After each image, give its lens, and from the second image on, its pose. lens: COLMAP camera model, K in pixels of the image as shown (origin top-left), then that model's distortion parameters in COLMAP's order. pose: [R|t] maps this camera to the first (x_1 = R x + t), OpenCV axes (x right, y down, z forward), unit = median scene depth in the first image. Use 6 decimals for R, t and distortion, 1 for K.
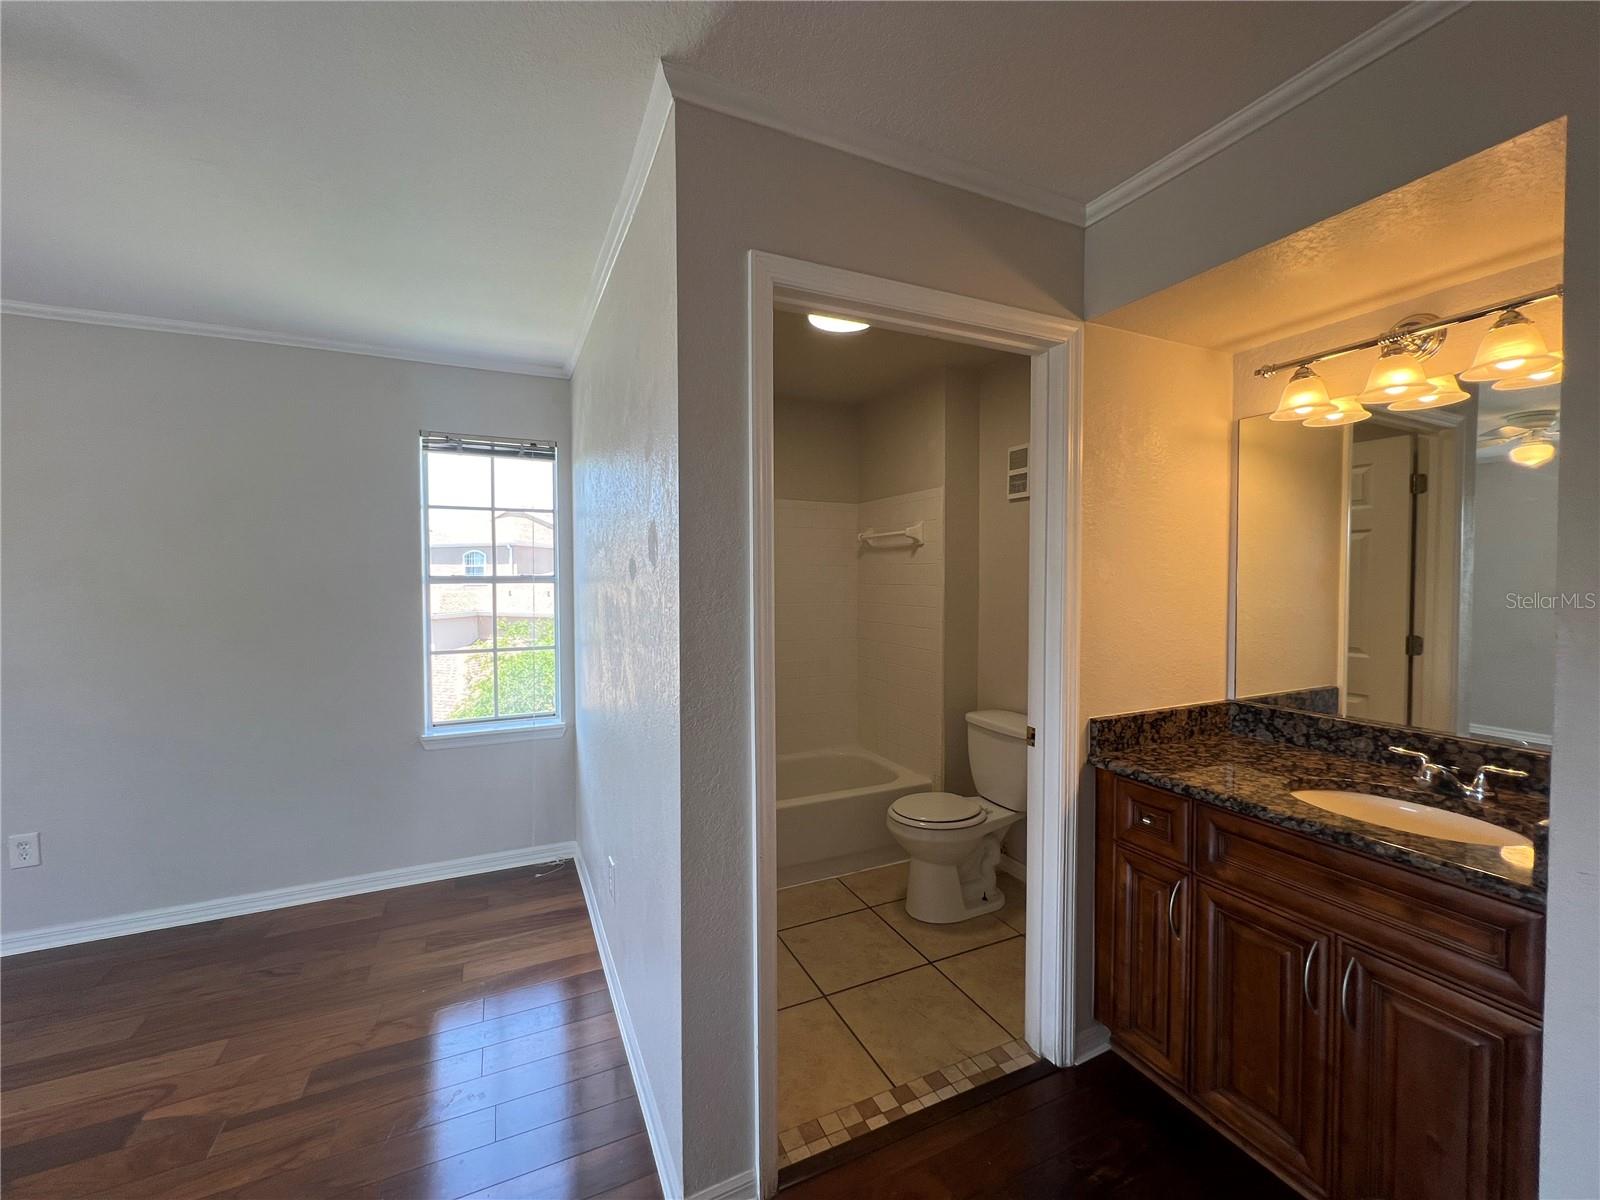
lens RADIAL K [[638.1, 0, 800.0], [0, 638.1, 600.0], [0, 0, 1]] dist [0.000297, 0.000147]
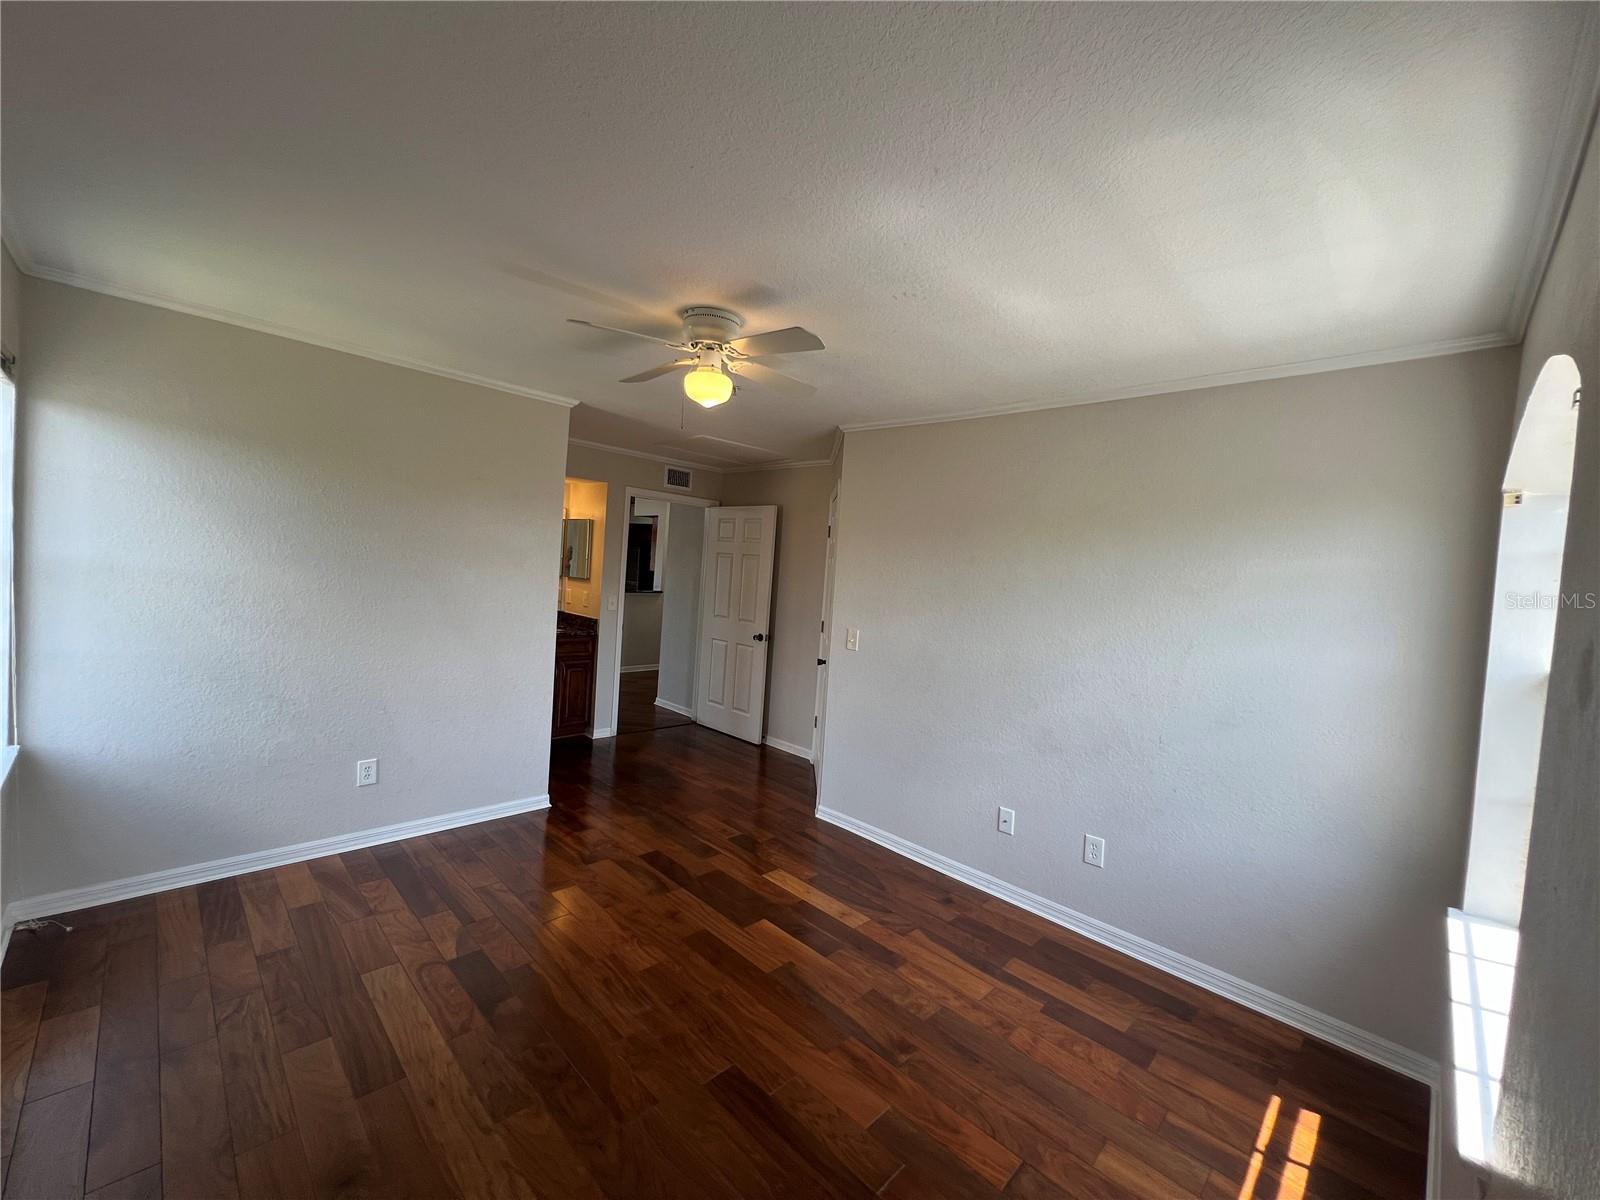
lens RADIAL K [[638.1, 0, 800.0], [0, 638.1, 600.0], [0, 0, 1]] dist [0.000297, 0.000147]
pose [[-0.354796, -0.064502, 0.932716, -2.595893], [-0.042183, 0.997706, 0.052950, -0.098047], [-0.933992, -0.020559, -0.356703, 0.805554]]
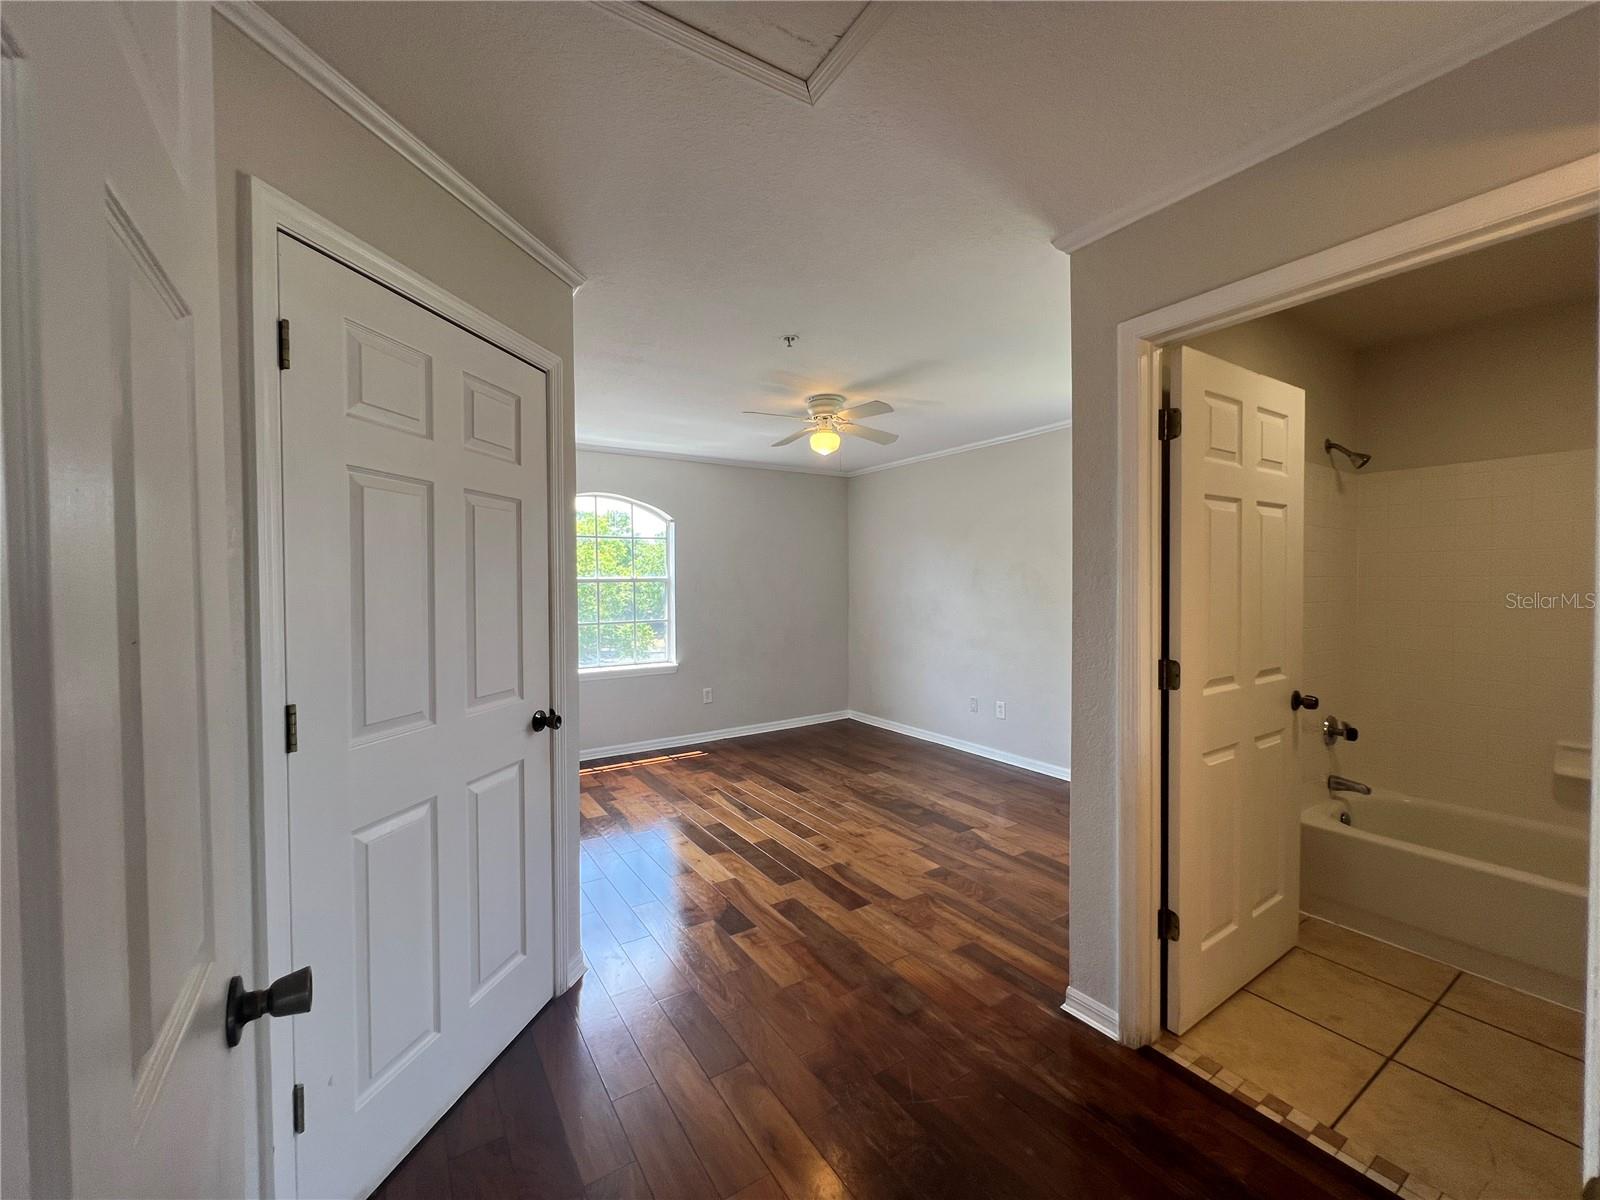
lens RADIAL K [[638.1, 0, 800.0], [0, 638.1, 600.0], [0, 0, 1]] dist [0.000297, 0.000147]
pose [[0.146900, 0.031382, -0.988653, 0.948263], [-0.018975, 0.999402, 0.028904, 0.005941], [0.988969, 0.014514, 0.147408, 0.118621]]
